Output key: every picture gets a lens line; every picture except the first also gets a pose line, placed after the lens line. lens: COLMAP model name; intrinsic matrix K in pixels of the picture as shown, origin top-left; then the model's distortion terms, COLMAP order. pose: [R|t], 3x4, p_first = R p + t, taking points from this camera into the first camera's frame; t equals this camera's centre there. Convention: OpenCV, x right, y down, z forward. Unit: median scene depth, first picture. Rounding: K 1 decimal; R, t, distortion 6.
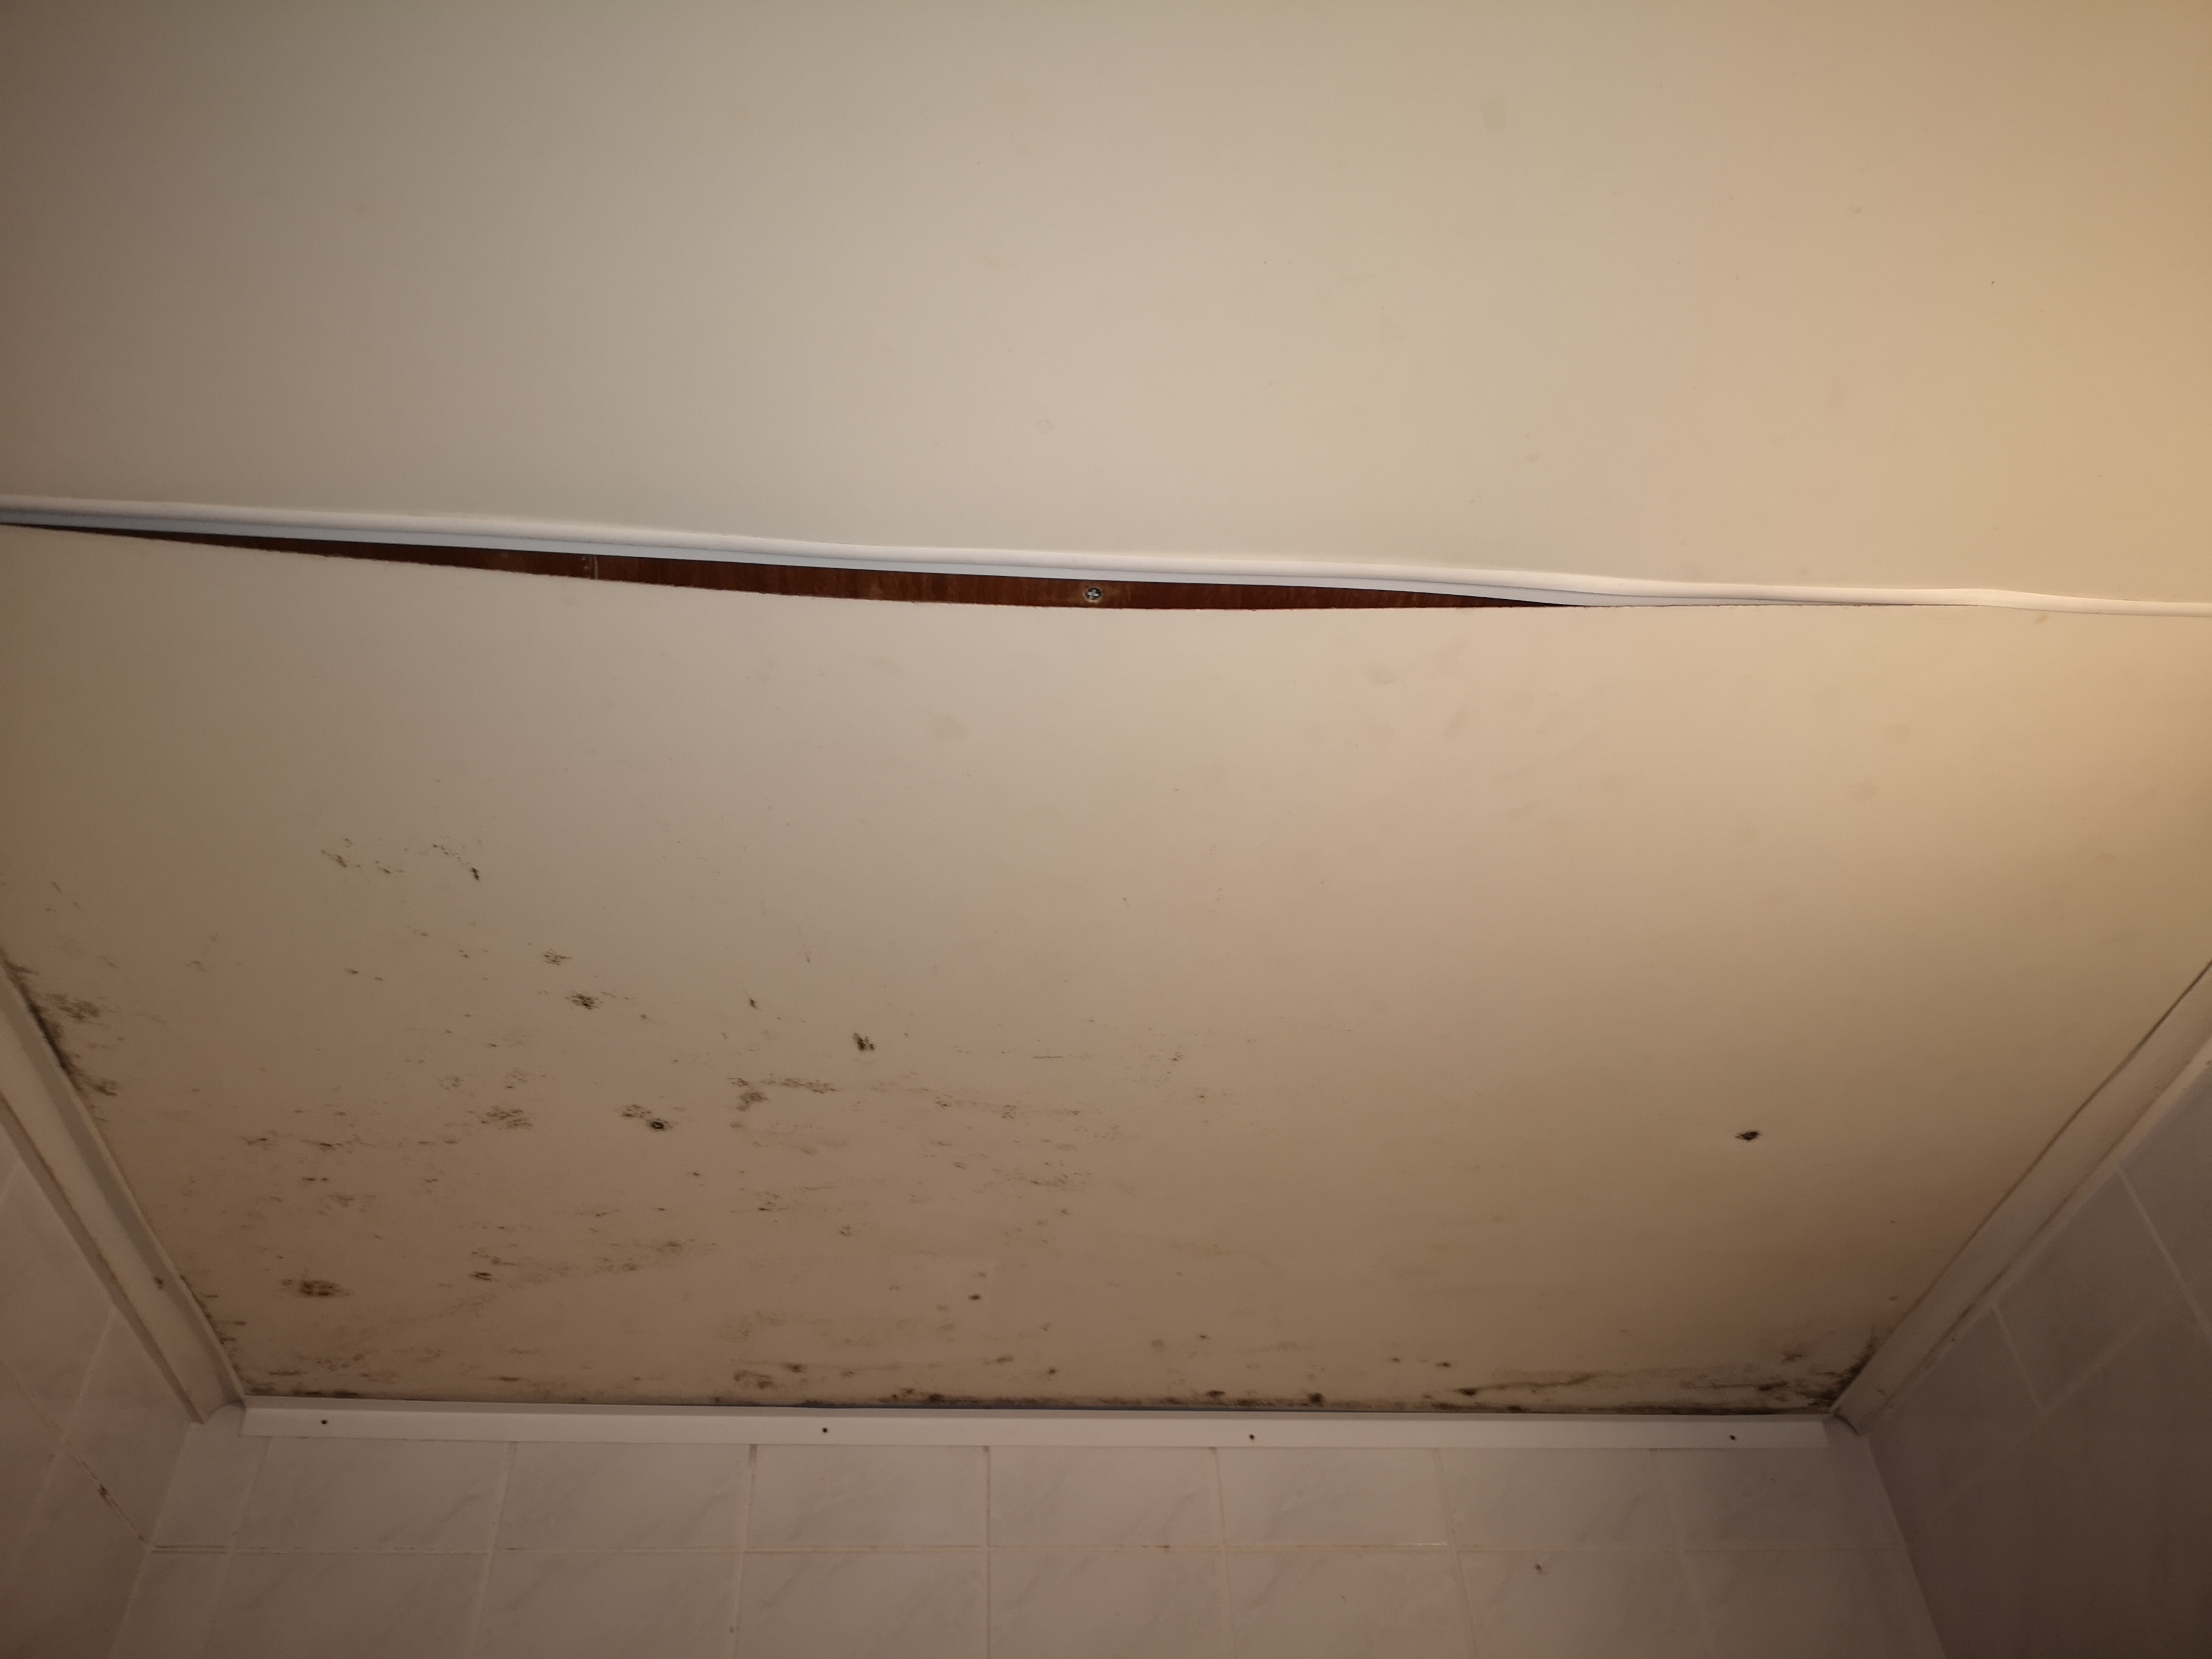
lens RADIAL K [[1694.8, 0, 1101.7], [0, 1694.8, 821.0], [0, 0, 1]] dist [0.064160, -0.073045]
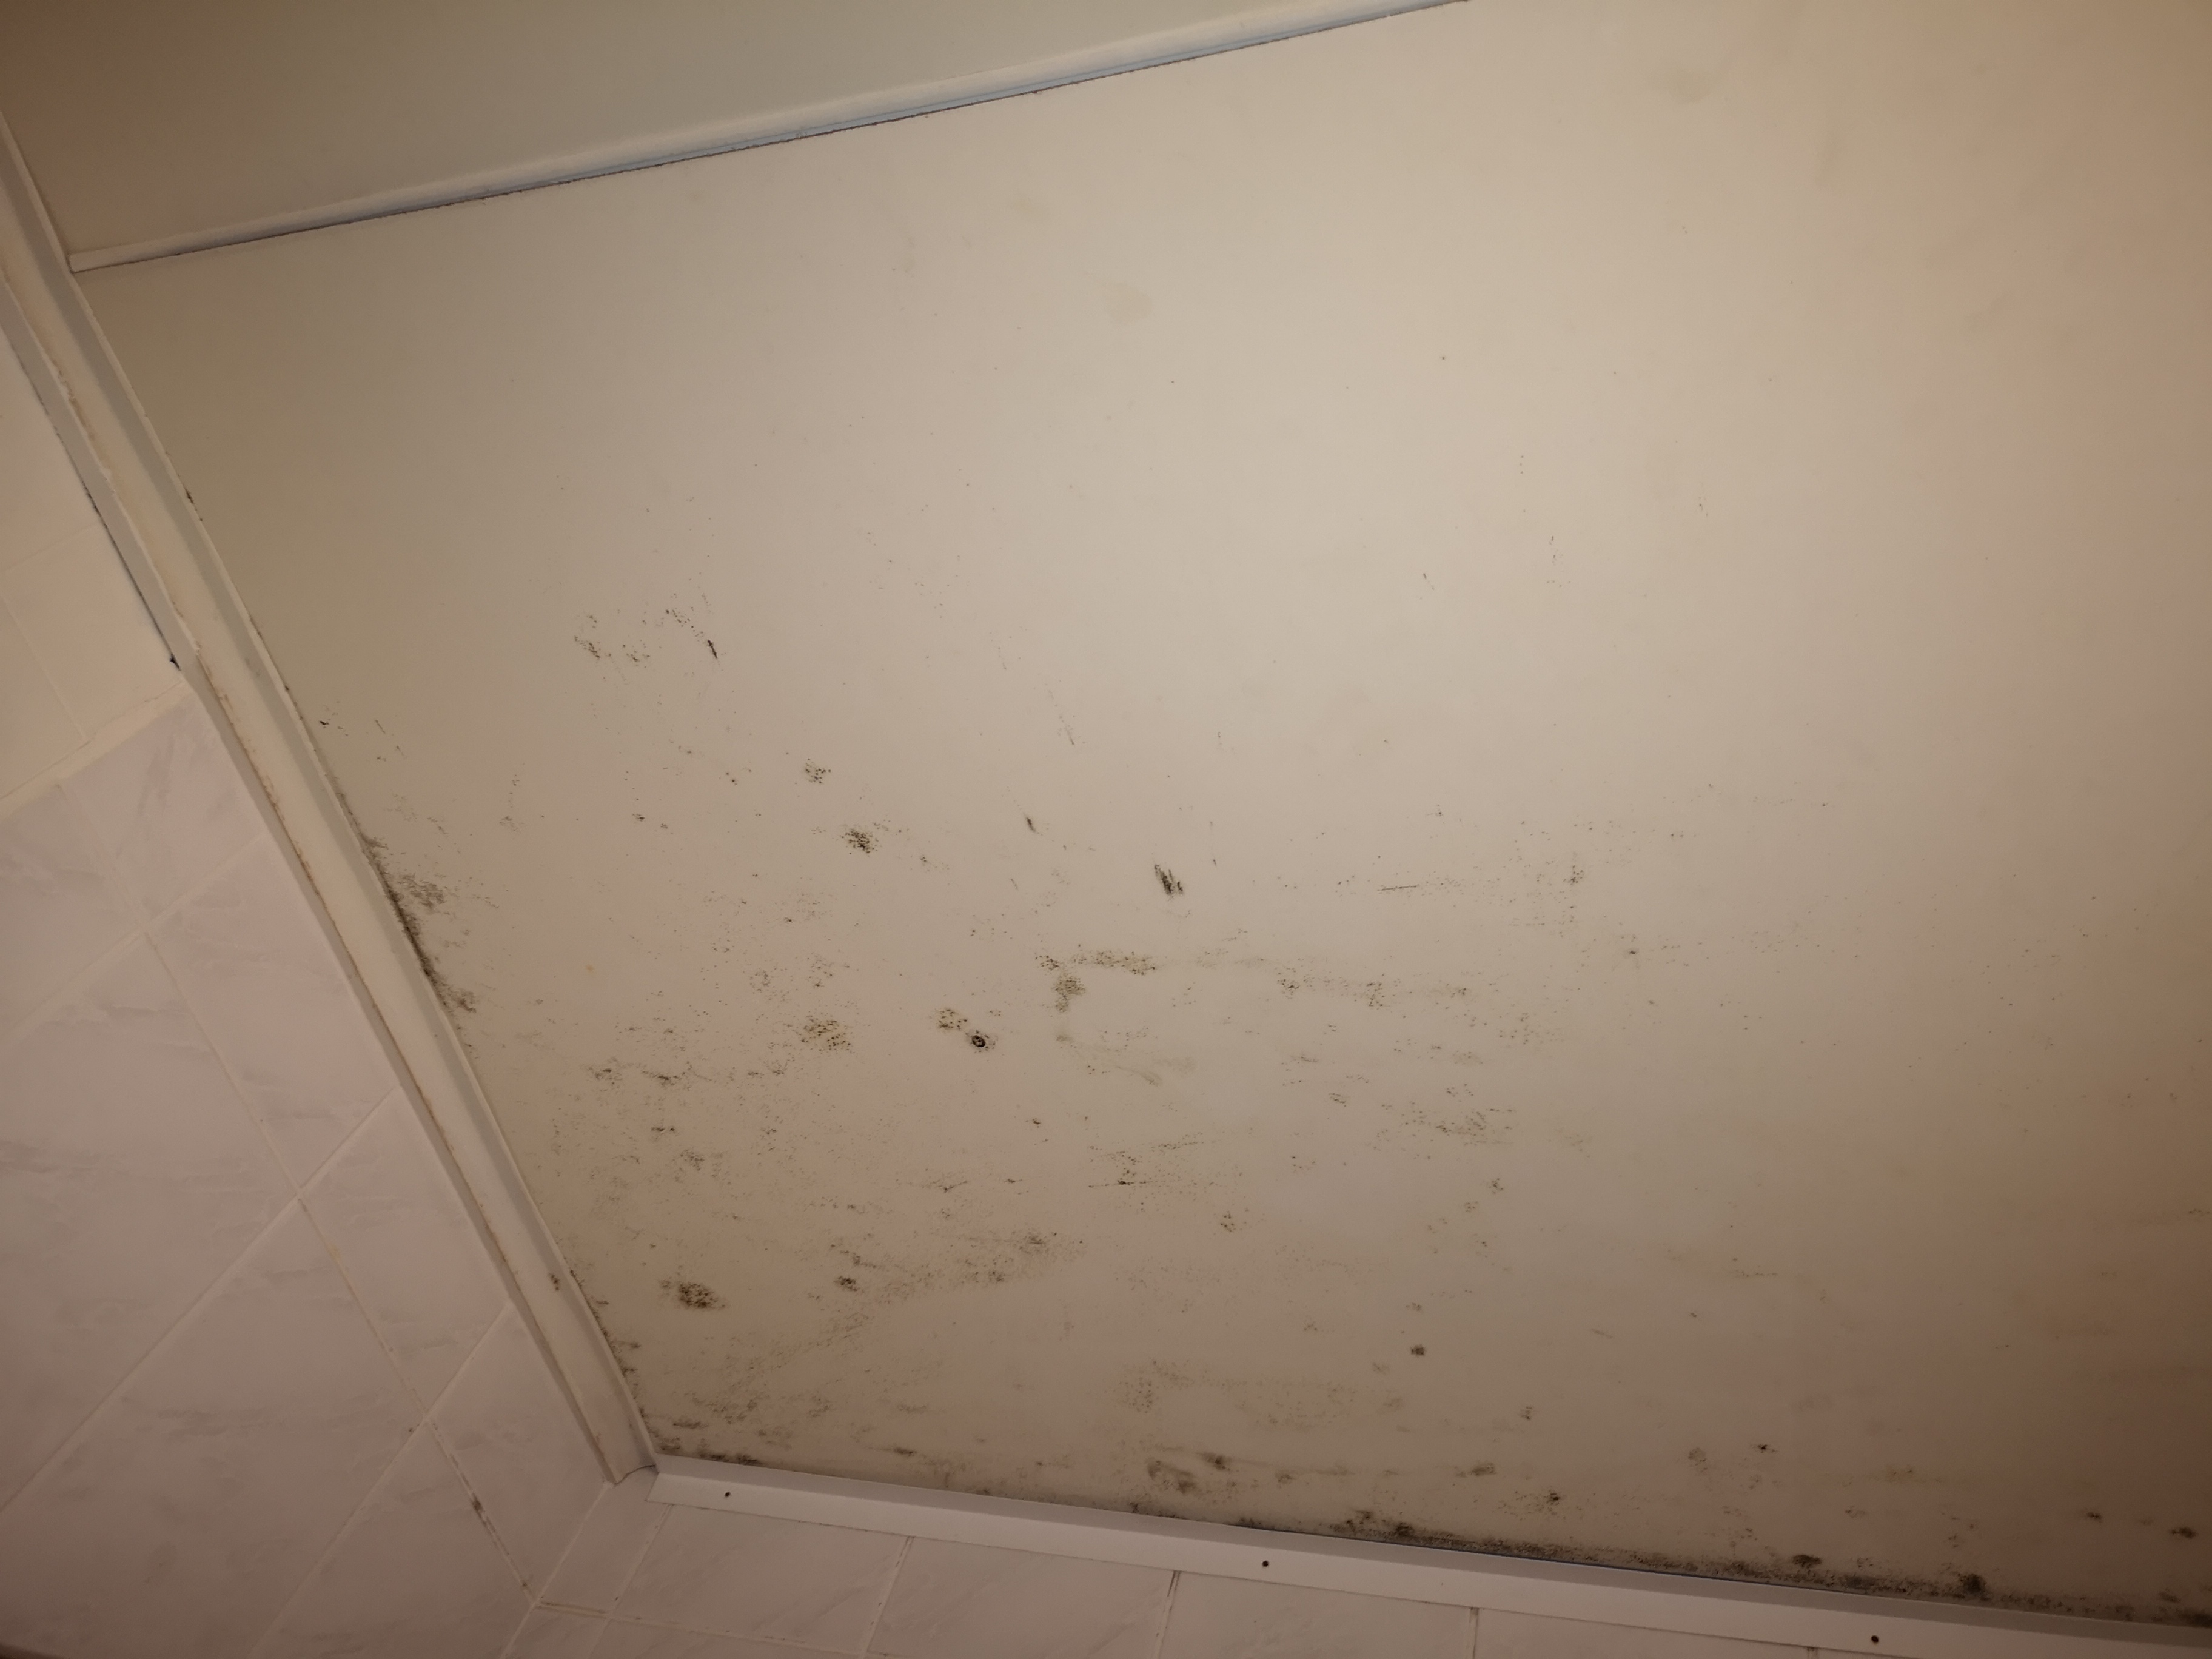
lens RADIAL K [[1694.8, 0, 1101.7], [0, 1694.8, 821.0], [0, 0, 1]] dist [0.064160, -0.073045]
pose [[0.910944, -0.097034, -0.400957, 0.130926], [-0.009037, 0.967016, -0.254555, 0.259066], [0.412432, 0.235508, 0.880020, 0.230240]]
